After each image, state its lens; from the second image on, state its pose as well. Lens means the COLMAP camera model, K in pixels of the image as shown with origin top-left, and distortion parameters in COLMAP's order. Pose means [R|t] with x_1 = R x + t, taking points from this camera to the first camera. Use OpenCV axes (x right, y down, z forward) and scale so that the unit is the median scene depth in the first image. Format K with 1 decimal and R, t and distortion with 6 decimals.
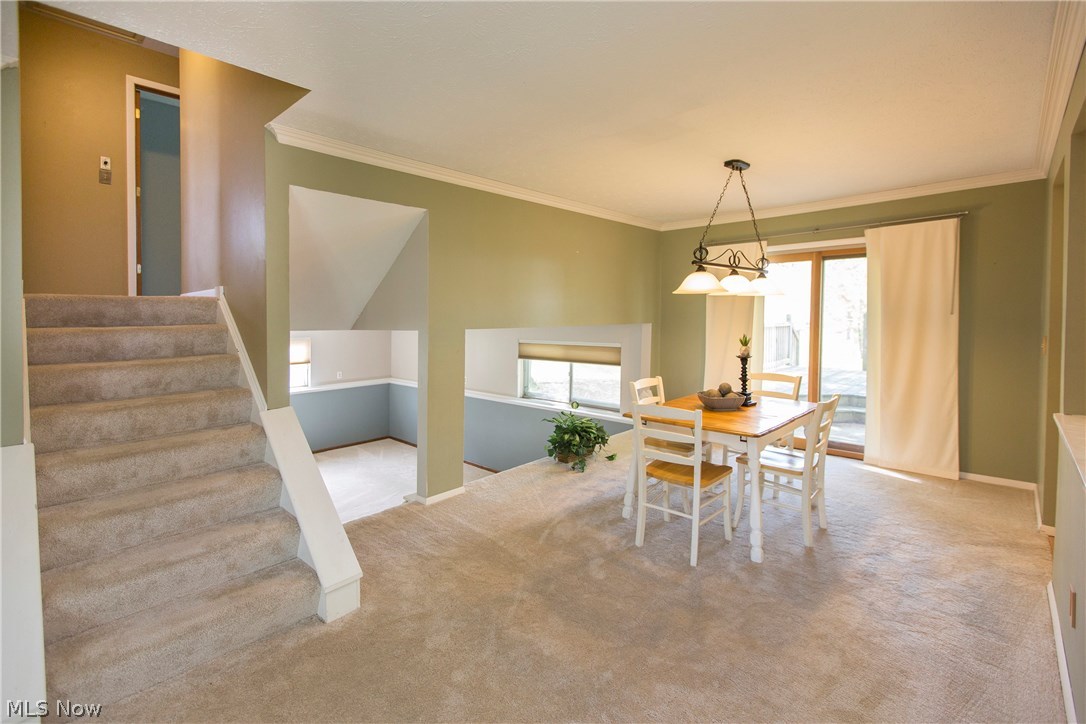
lens RADIAL K [[491.7, 0, 561.1], [0, 491.7, 338.4], [0, 0, 1]] dist [0.022317, -0.001285]
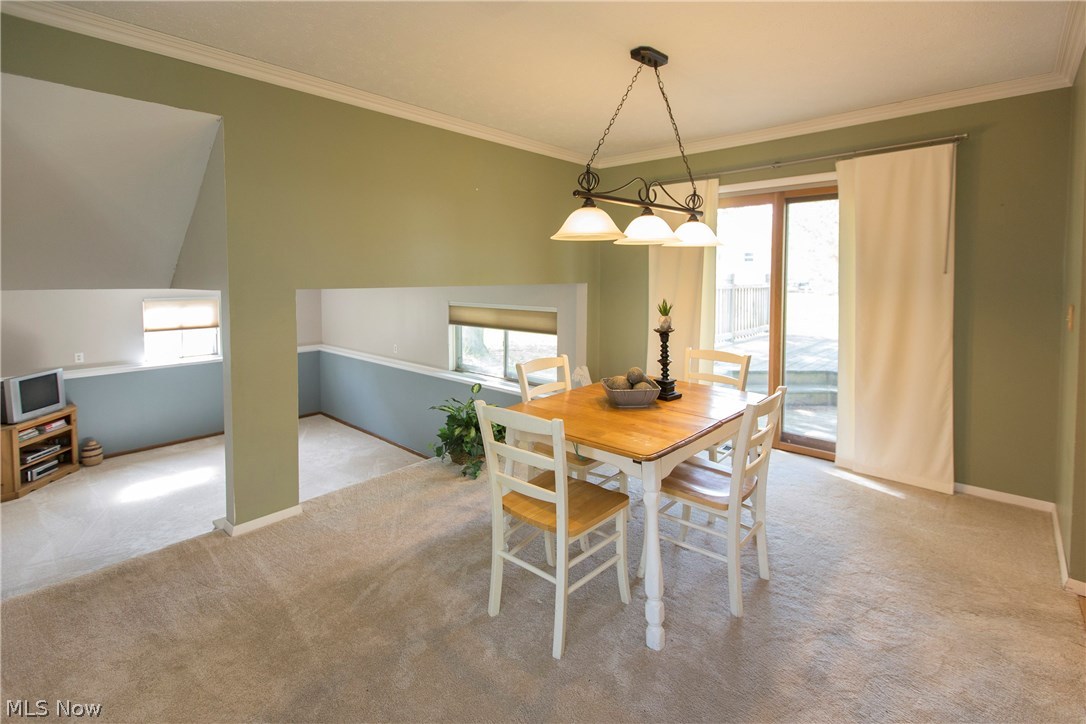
lens RADIAL K [[491.7, 0, 591.9], [0, 491.7, 298.7], [0, 0, 1]] dist [0.022317, -0.001285]
pose [[0.999217, 0.005117, 0.039236, 0.230238], [-0.005172, 0.999986, 0.001299, -0.008852], [-0.039228, -0.001501, 0.999229, 0.281253]]
